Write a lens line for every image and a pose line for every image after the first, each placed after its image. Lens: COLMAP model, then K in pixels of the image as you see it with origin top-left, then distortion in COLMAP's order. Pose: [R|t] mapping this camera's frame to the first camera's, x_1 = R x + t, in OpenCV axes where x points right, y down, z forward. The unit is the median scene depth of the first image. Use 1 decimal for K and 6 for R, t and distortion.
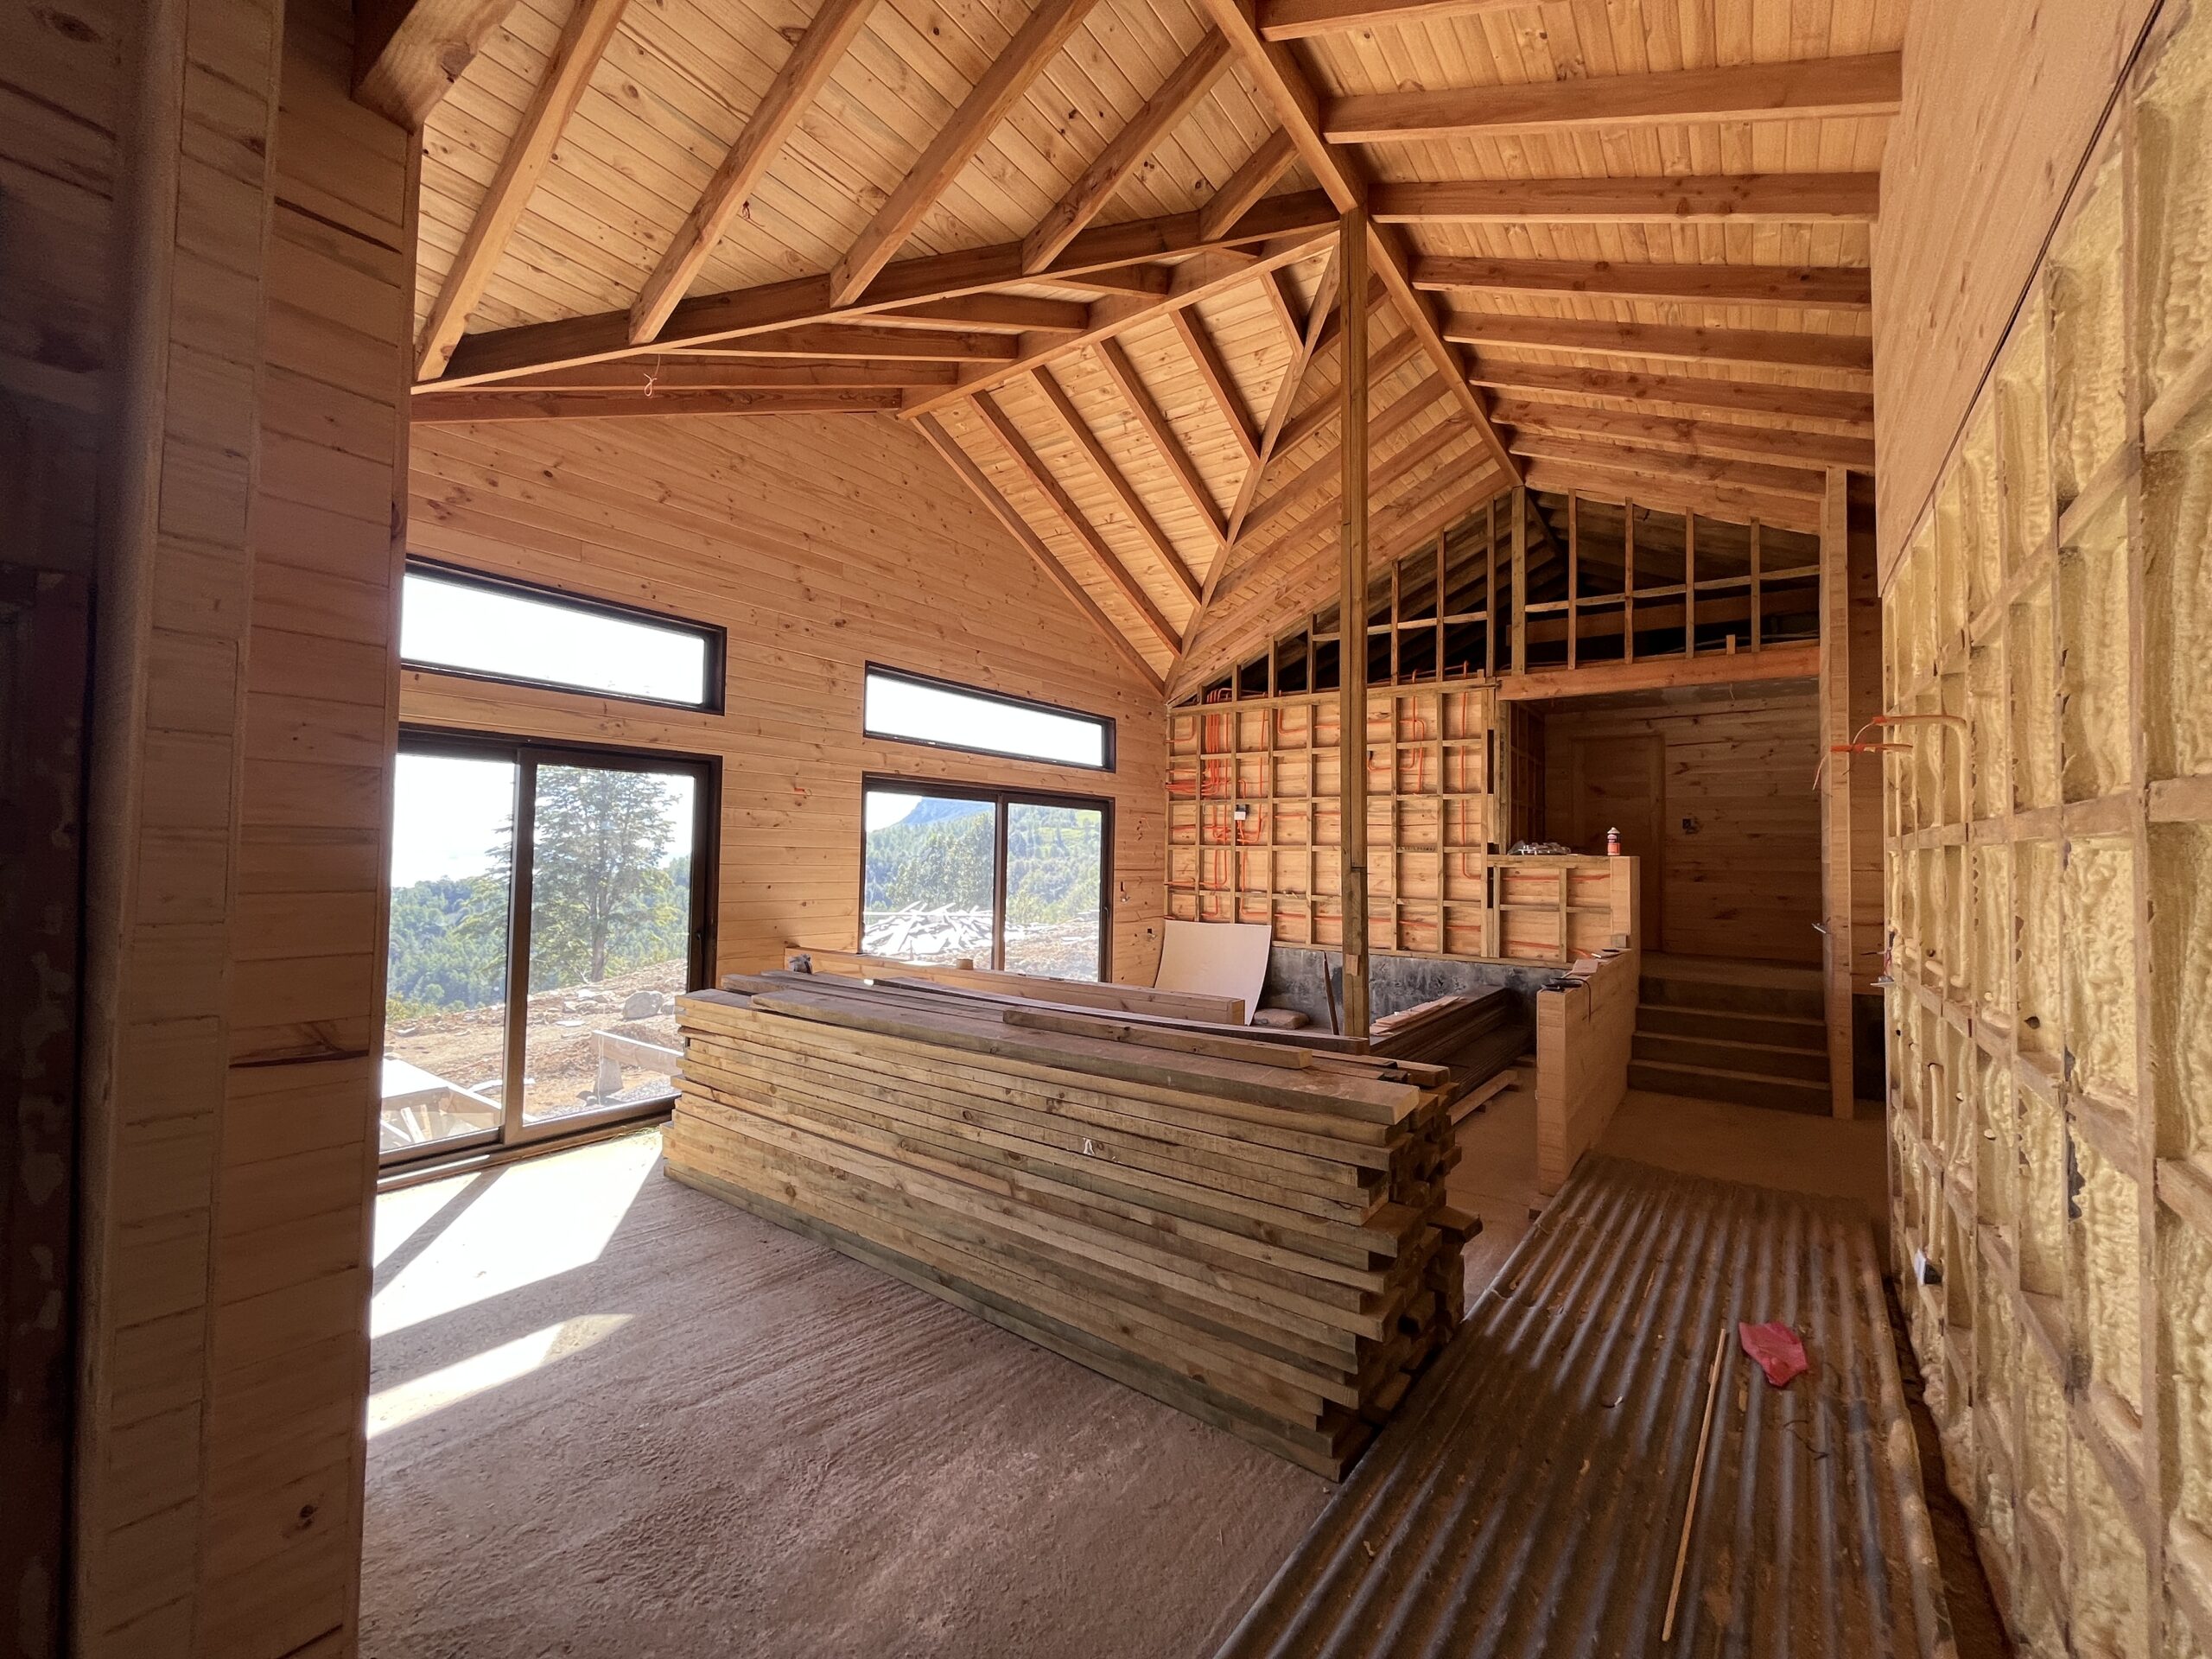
lens RADIAL K [[895.1, 0, 1100.9], [0, 895.1, 832.0], [0, 0, 1]] dist [0.000458, 0.000080]
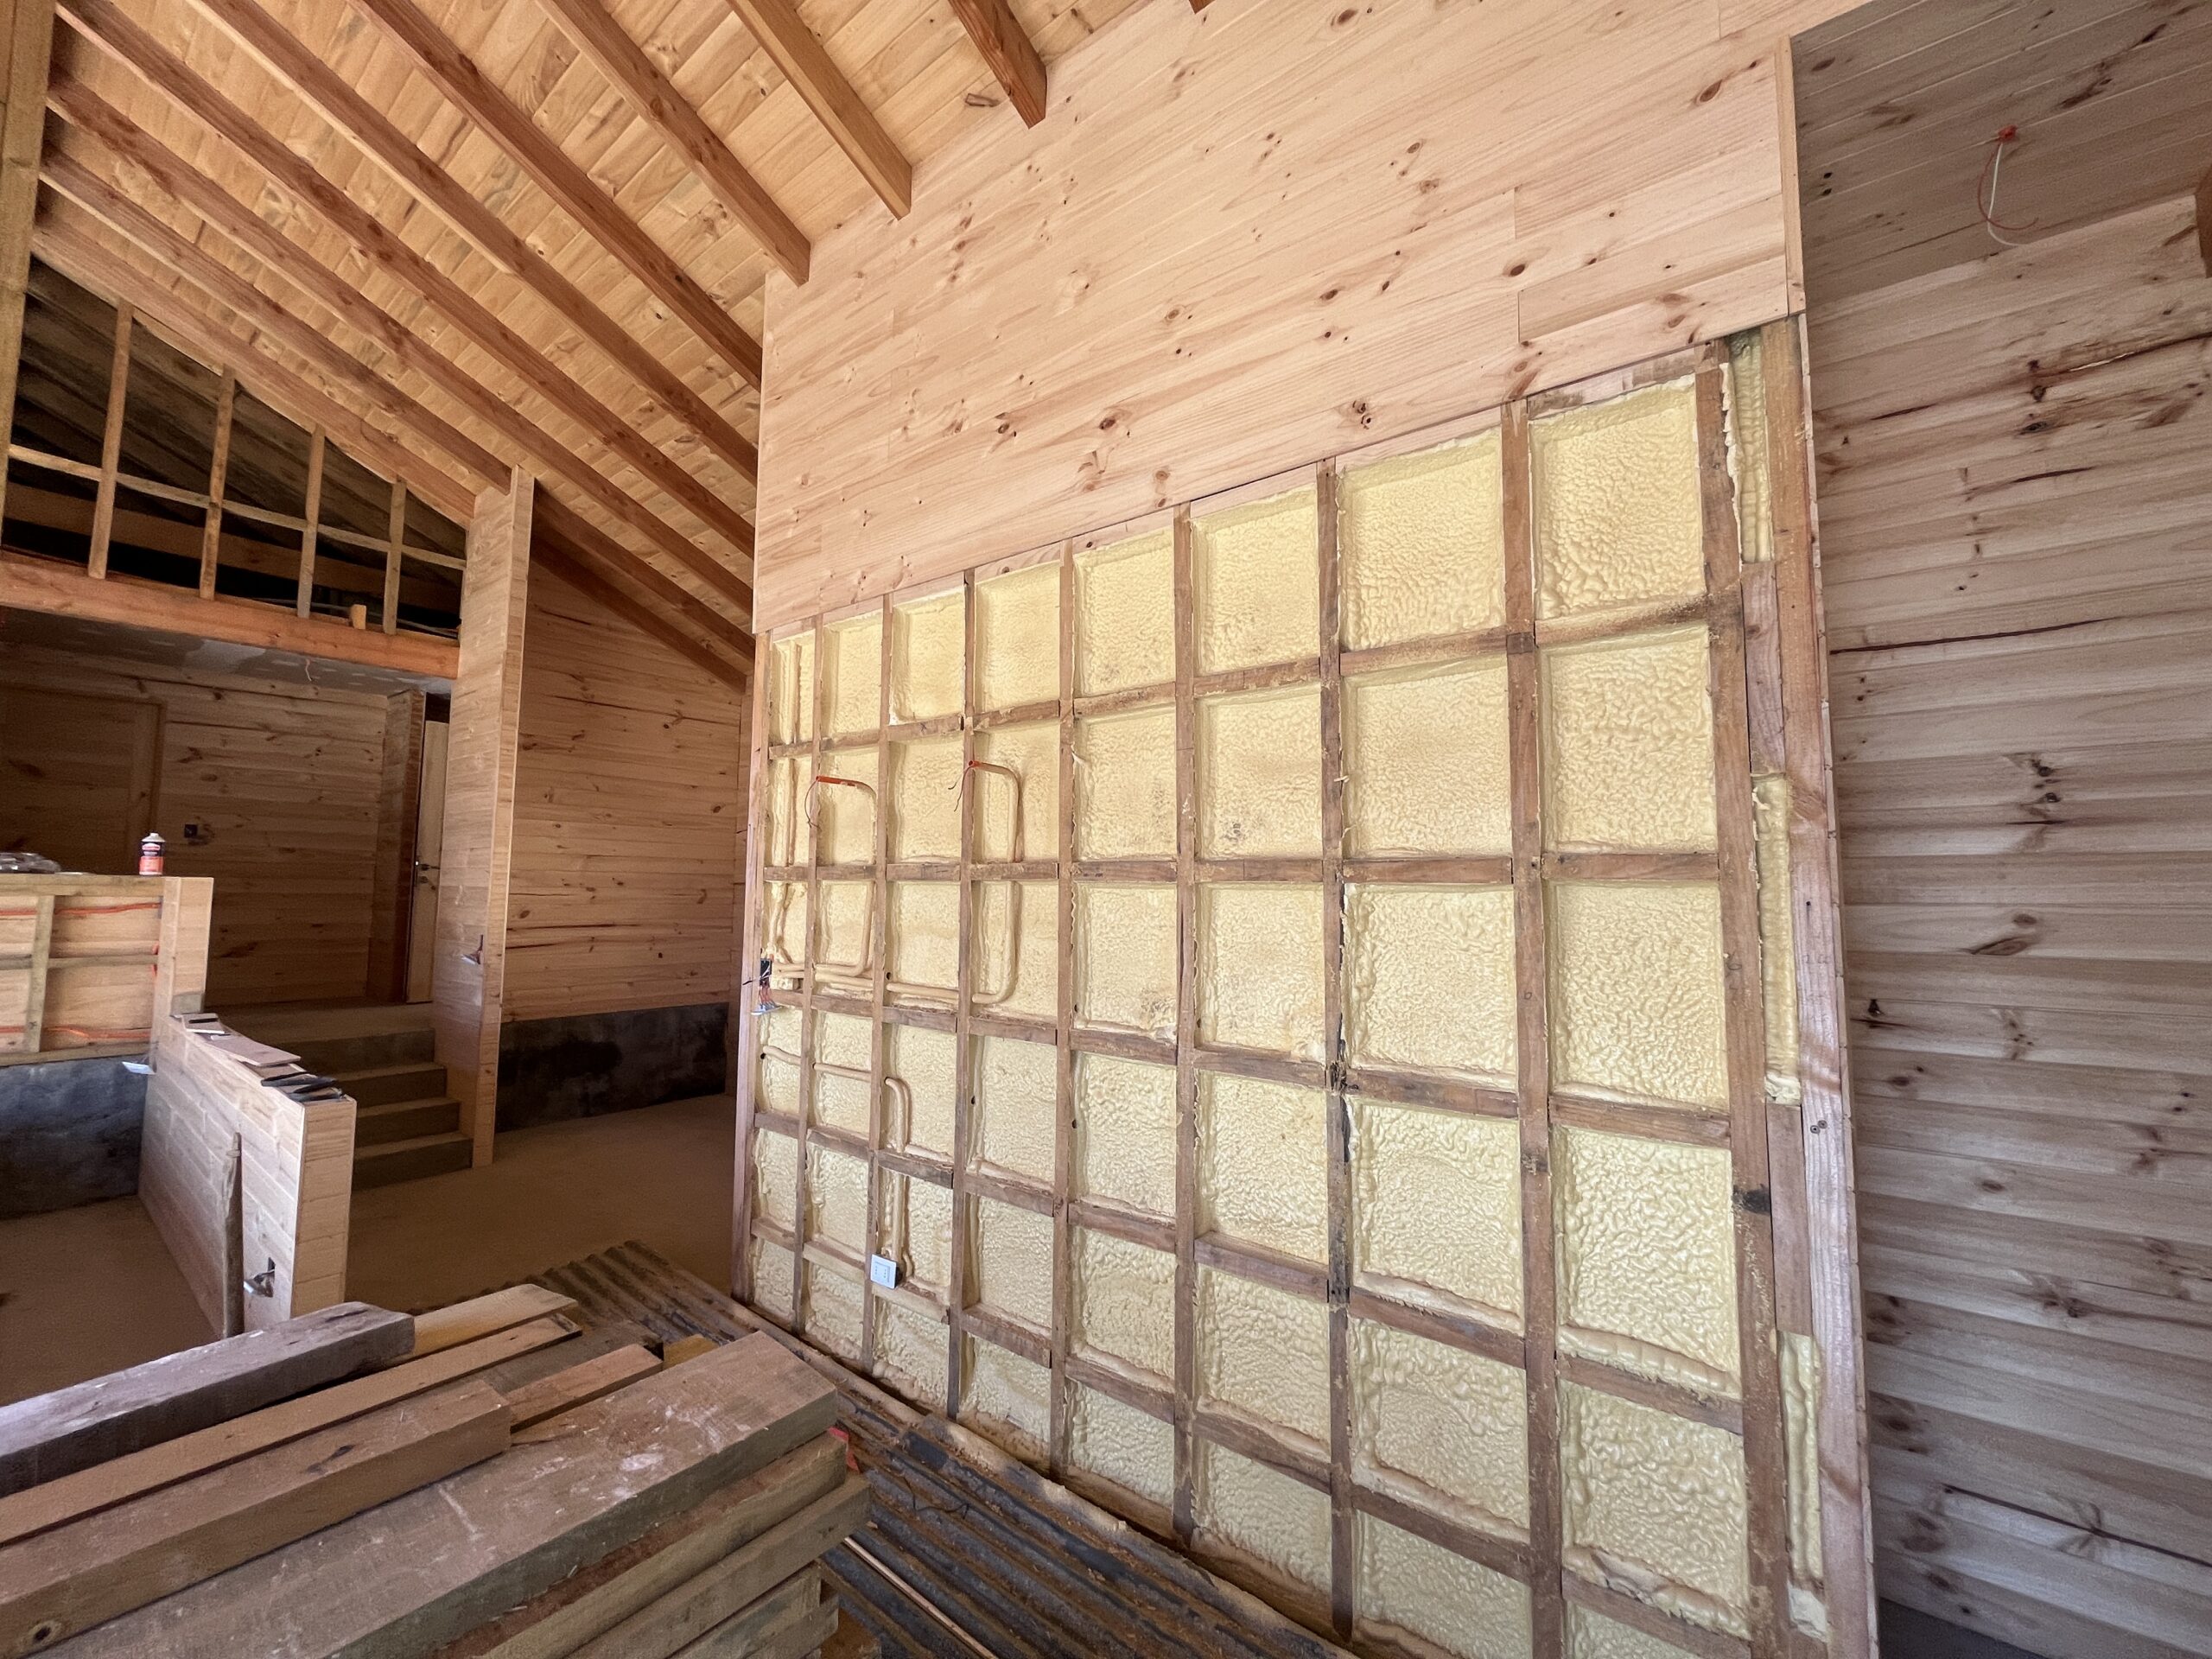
lens RADIAL K [[895.1, 0, 1104.8], [0, 895.1, 829.8], [0, 0, 1]] dist [0.000458, 0.000080]
pose [[0.035296, 0.058675, 0.997653, -0.335102], [-0.038674, 0.997607, -0.057304, 0.017201], [-0.998628, -0.036561, 0.037481, 1.362716]]
